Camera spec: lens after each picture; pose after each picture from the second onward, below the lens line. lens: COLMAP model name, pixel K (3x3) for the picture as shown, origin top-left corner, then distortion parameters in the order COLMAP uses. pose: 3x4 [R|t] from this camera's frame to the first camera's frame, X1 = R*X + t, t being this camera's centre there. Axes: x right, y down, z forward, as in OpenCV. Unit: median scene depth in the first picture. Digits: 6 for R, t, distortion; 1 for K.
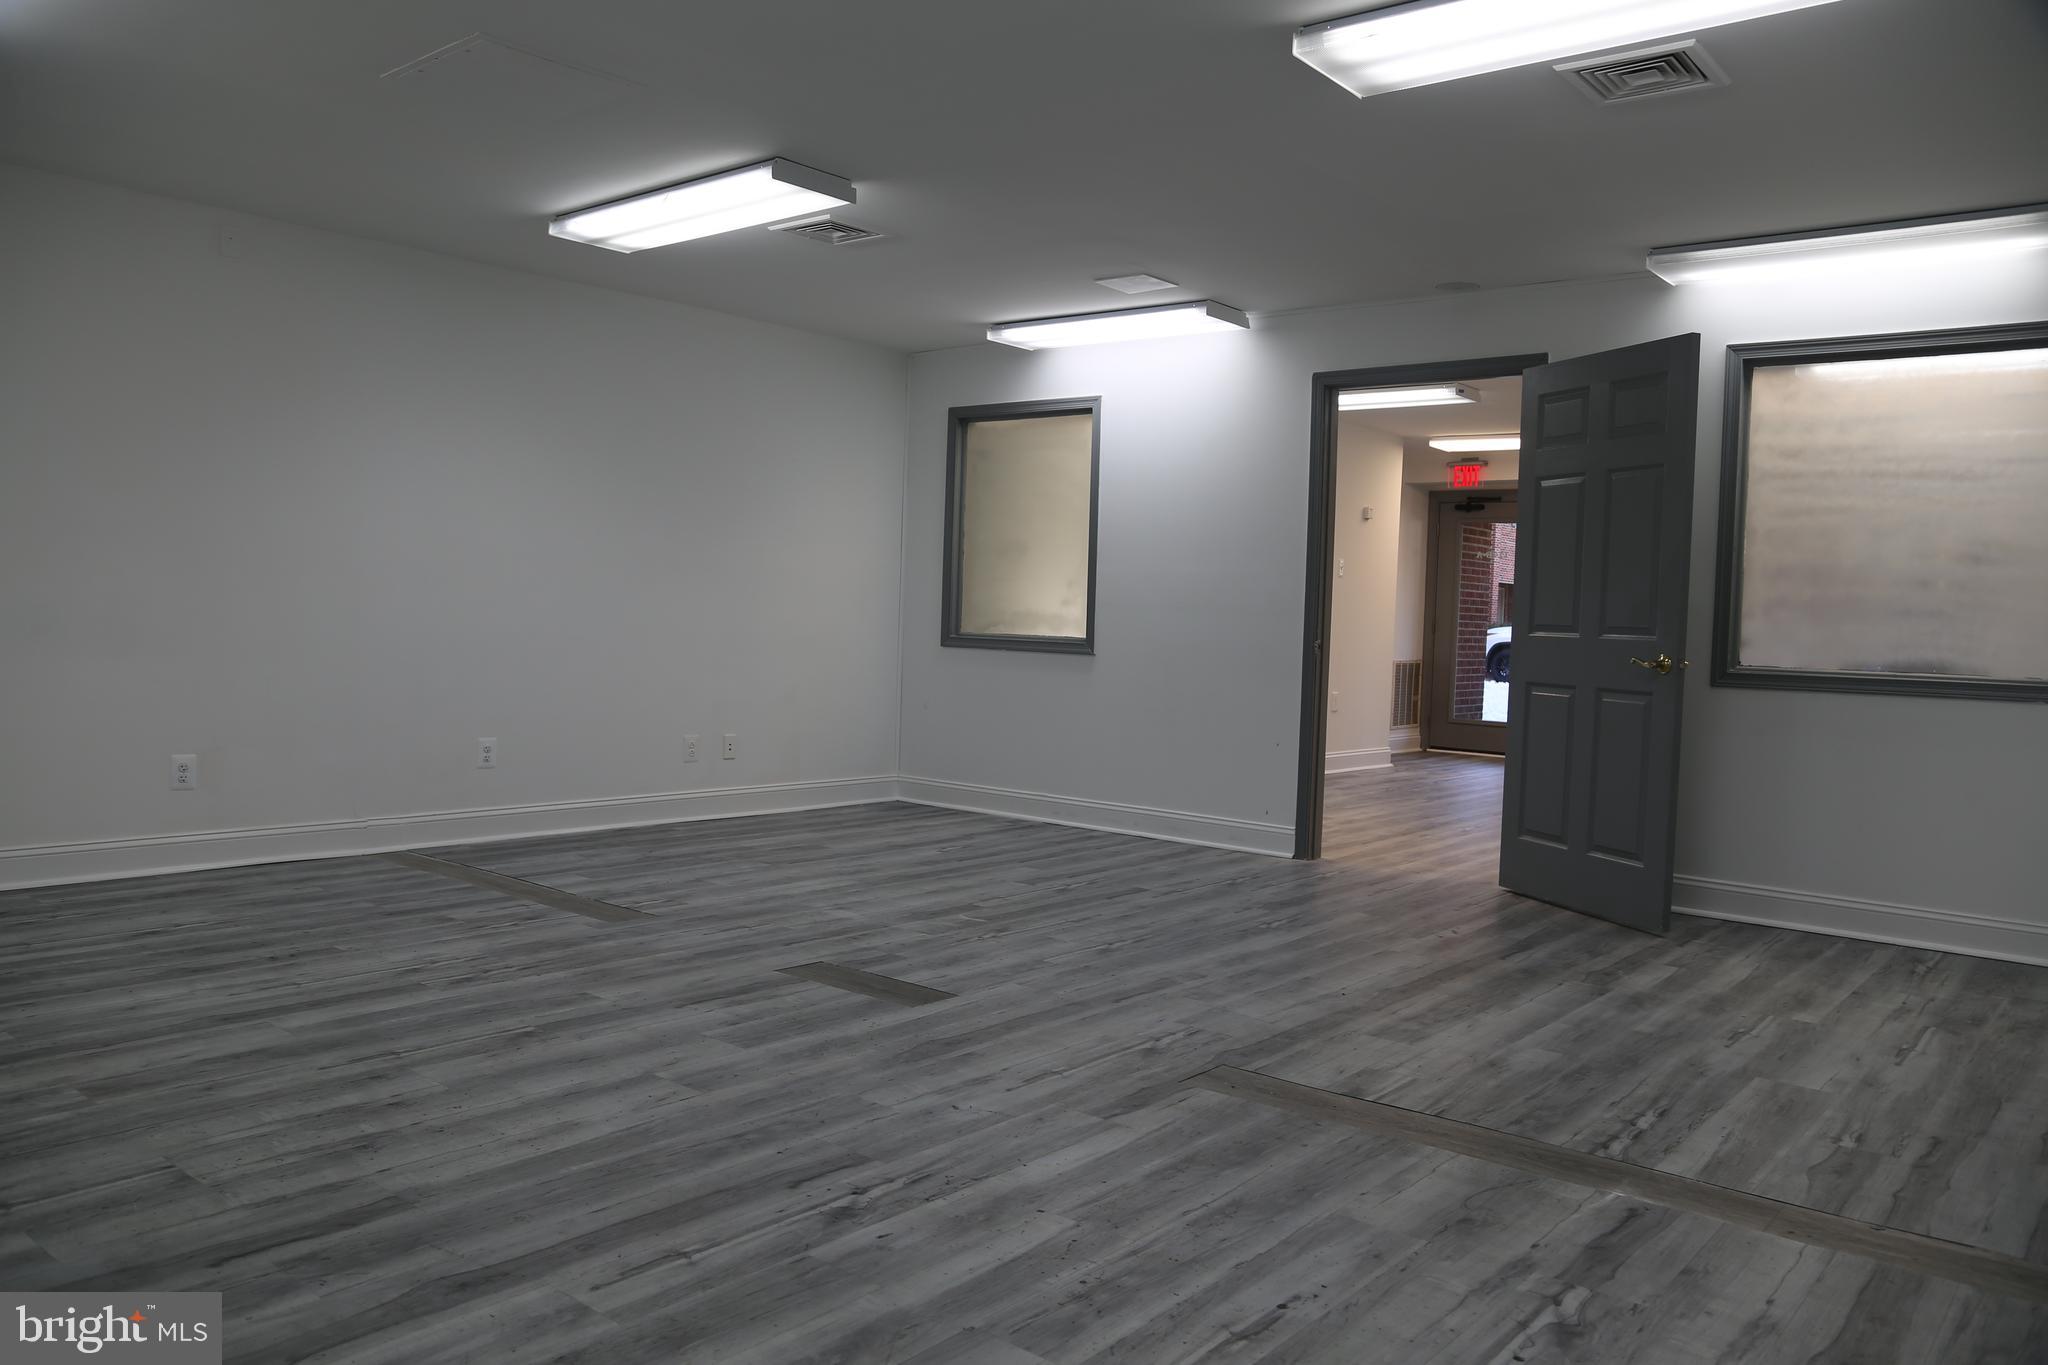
lens RADIAL K [[1498.8, 0, 1024.0], [0, 1498.8, 682.5], [0, 0, 1]] dist [-0.094475, 0.072682]
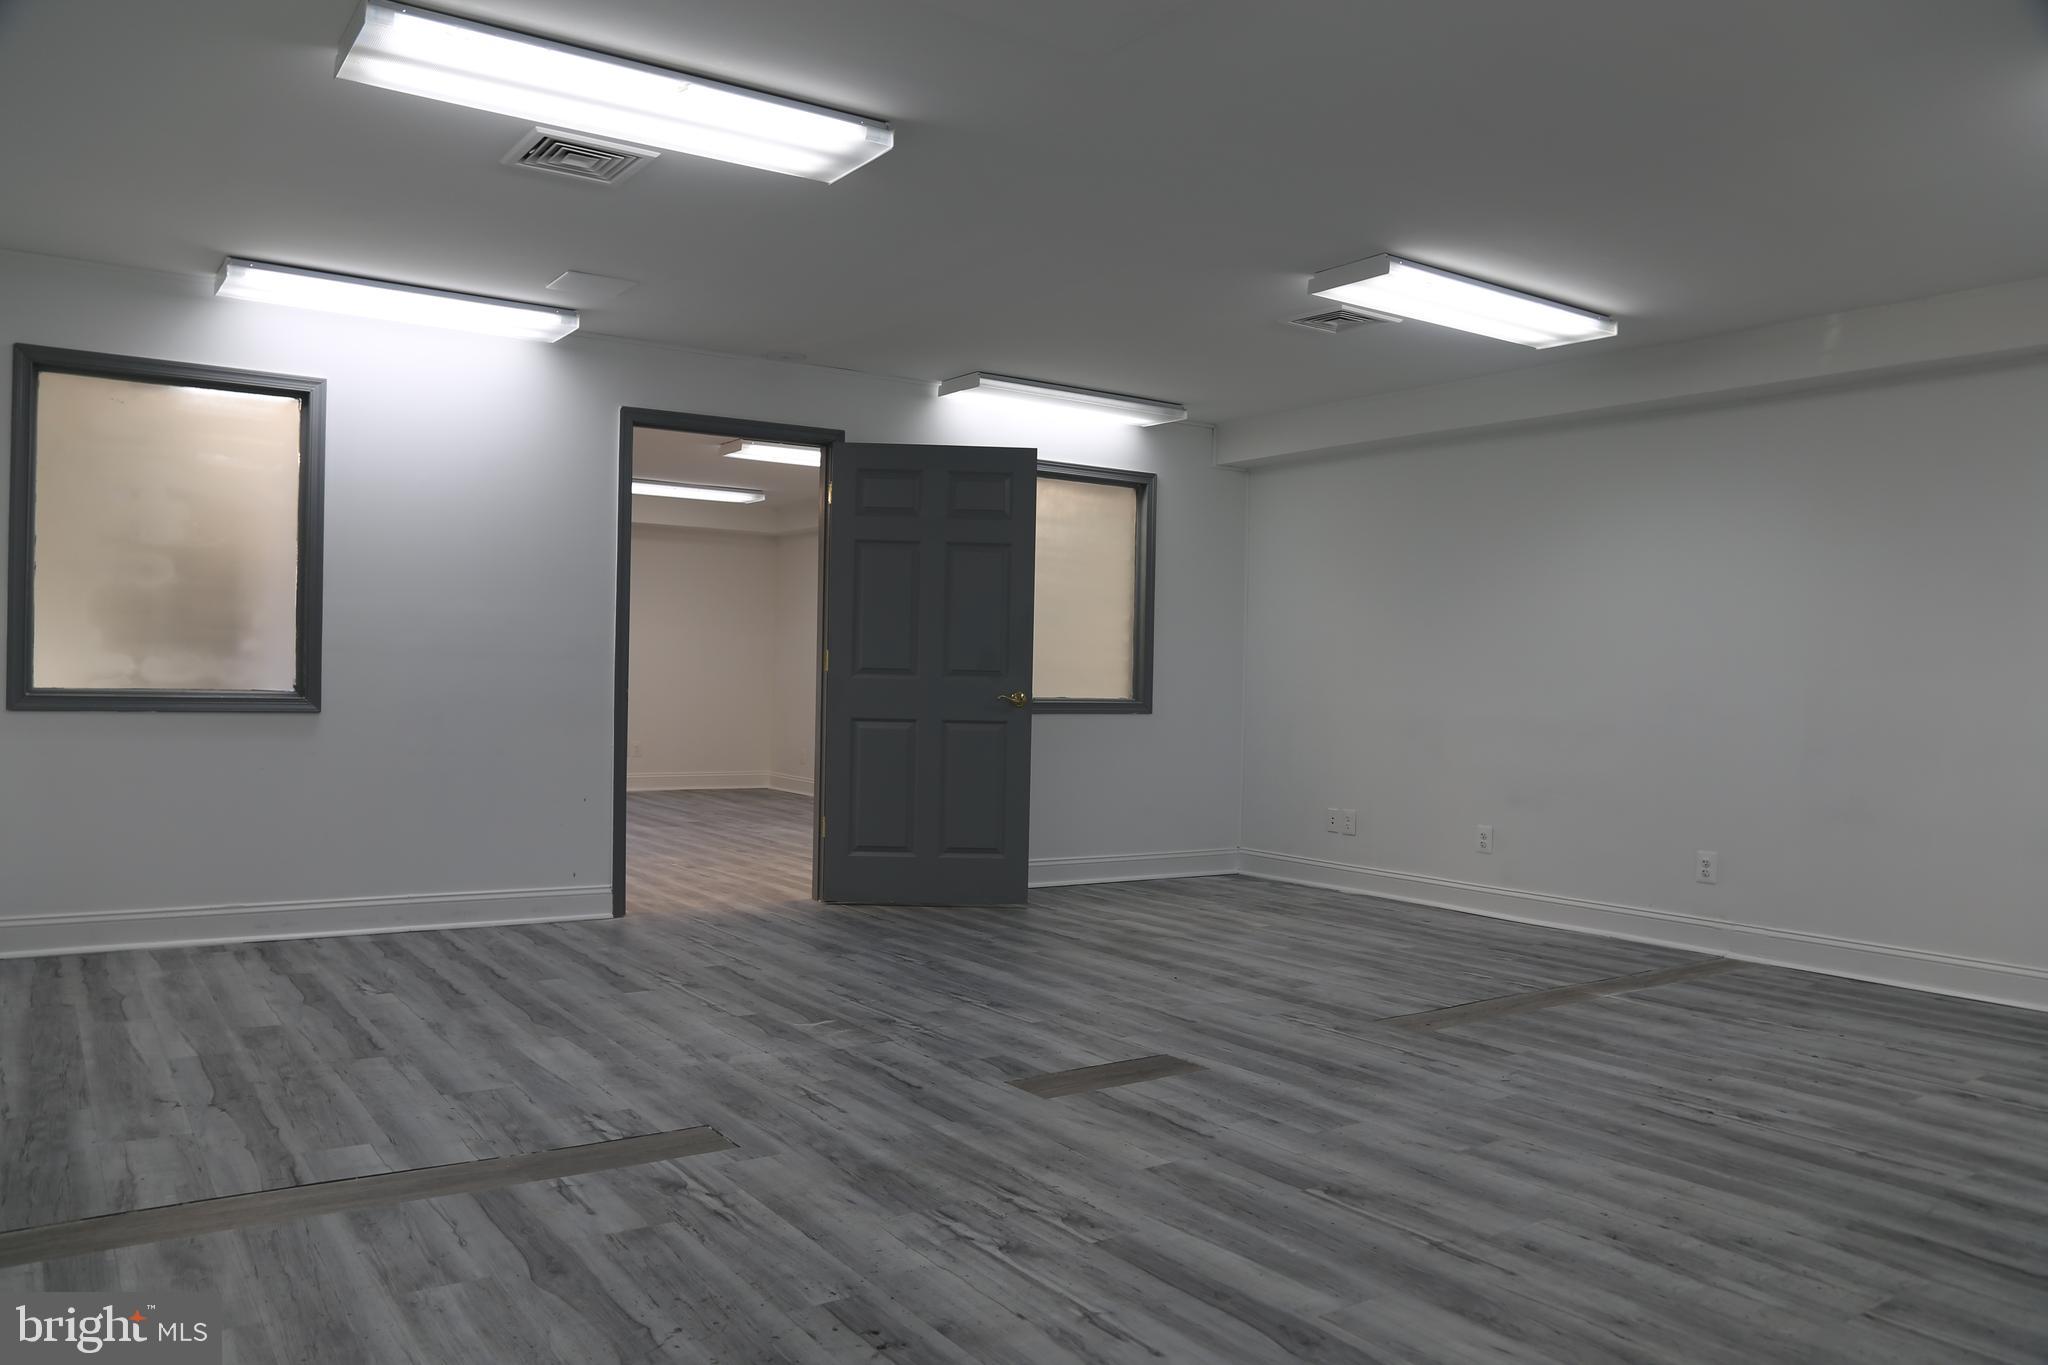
lens RADIAL K [[1469.6, 0, 1024.0], [0, 1469.6, 682.5], [0, 0, 1]] dist [-0.099446, 0.070855]
pose [[0.274562, -0.032726, 0.961012, -1.262714], [0.030746, 0.999208, 0.025243, -0.092672], [-0.961078, 0.022616, 0.275351, 0.990901]]
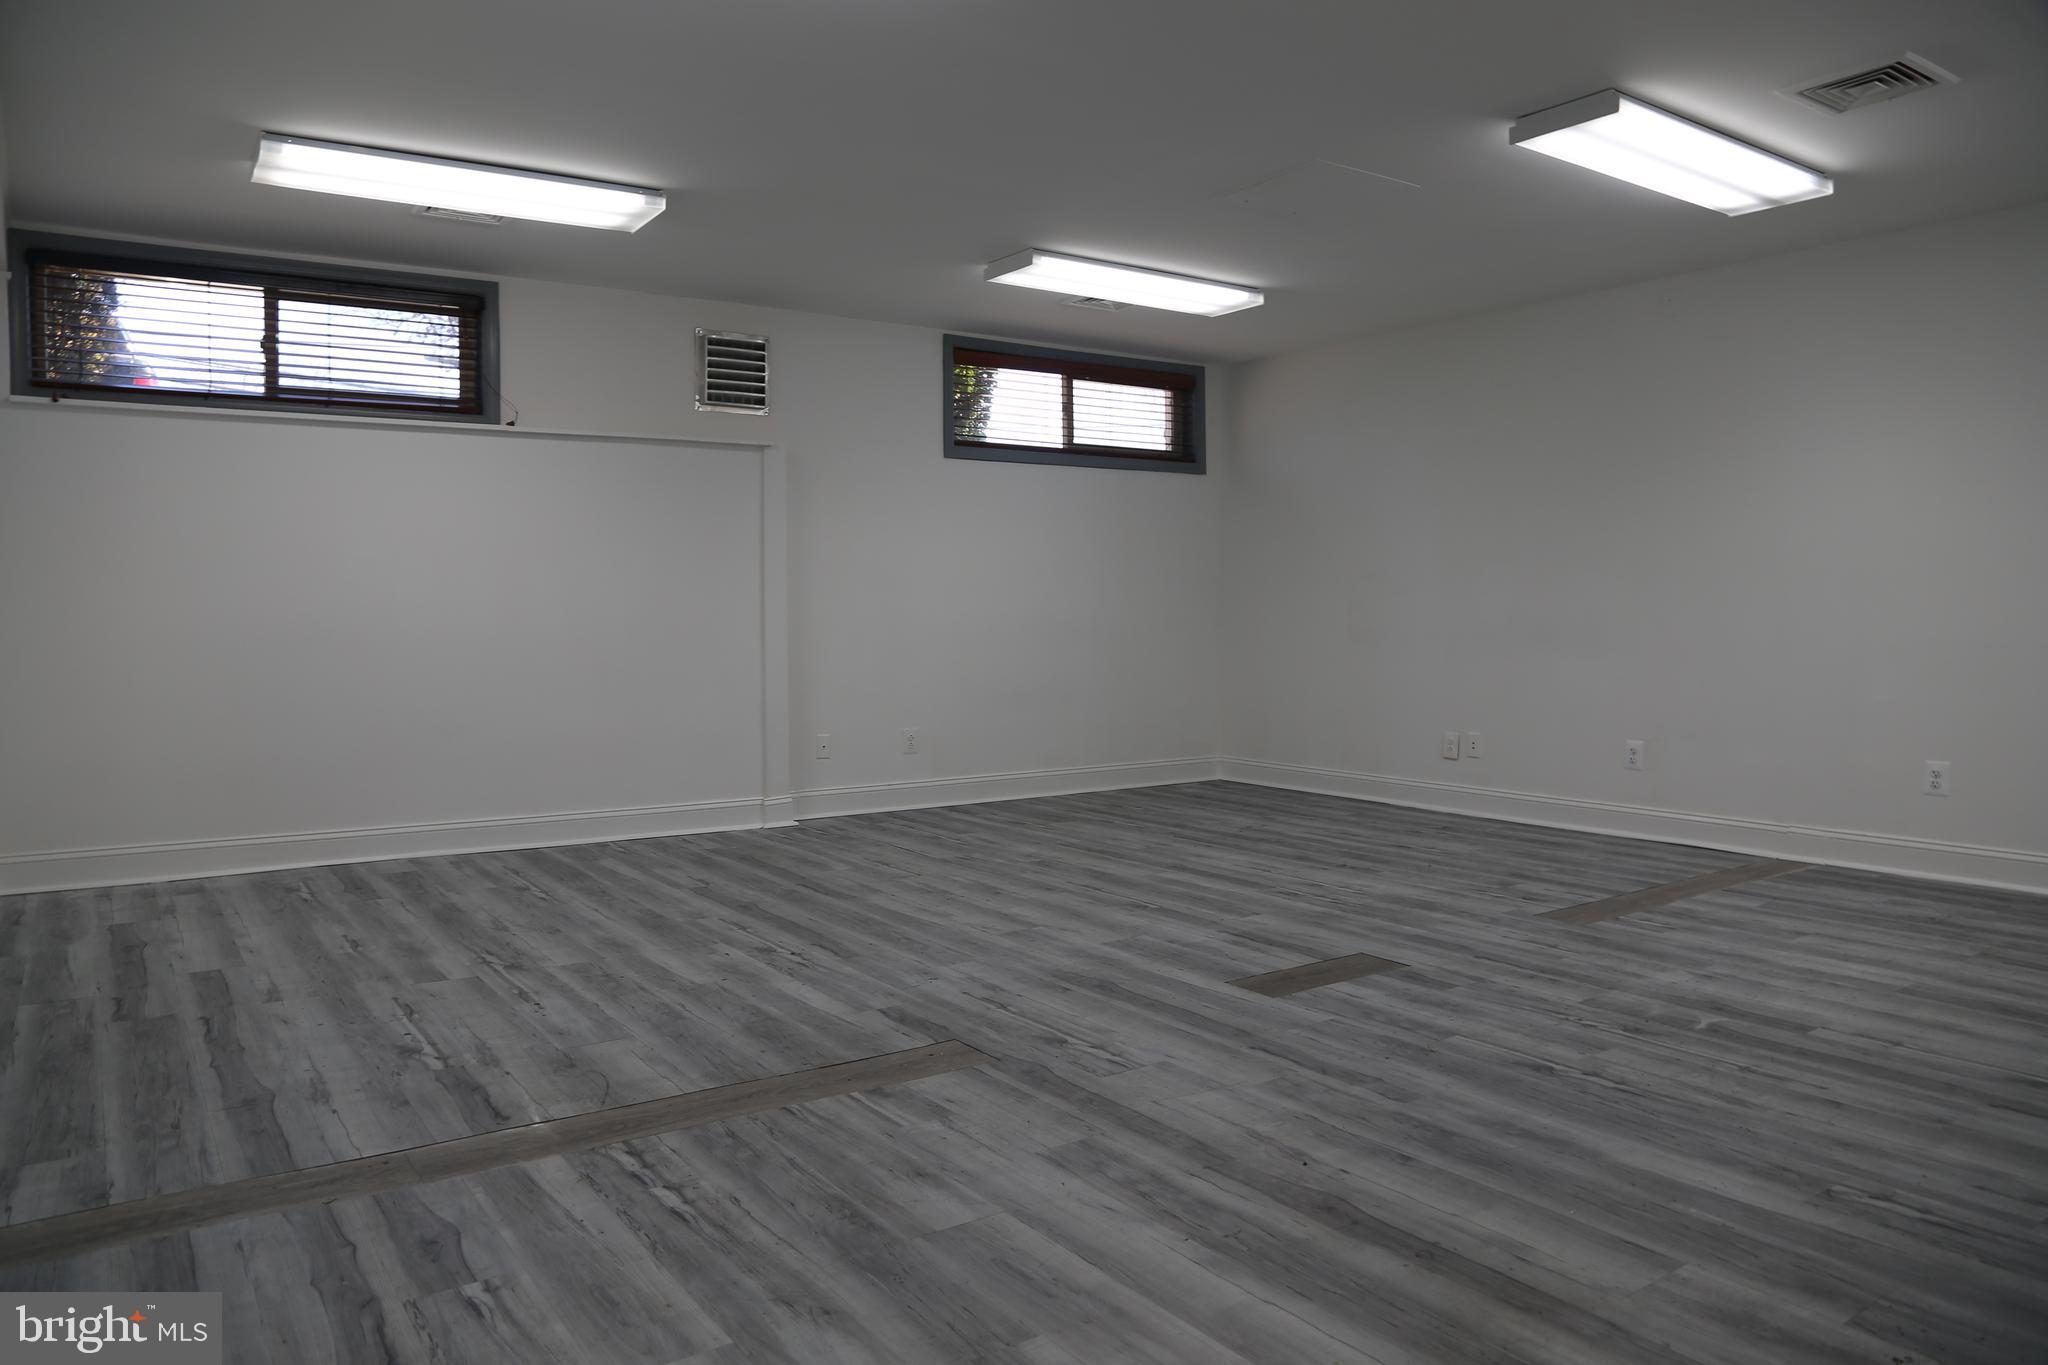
lens RADIAL K [[1398.5, 0, 1024.0], [0, 1398.5, 682.5], [0, 0, 1]] dist [-0.111076, 0.056819]
pose [[-0.266344, 0.017125, -0.963726, 1.039002], [-0.049631, 0.998272, 0.031455, -0.014145], [0.962600, 0.056208, -0.265034, 1.308602]]
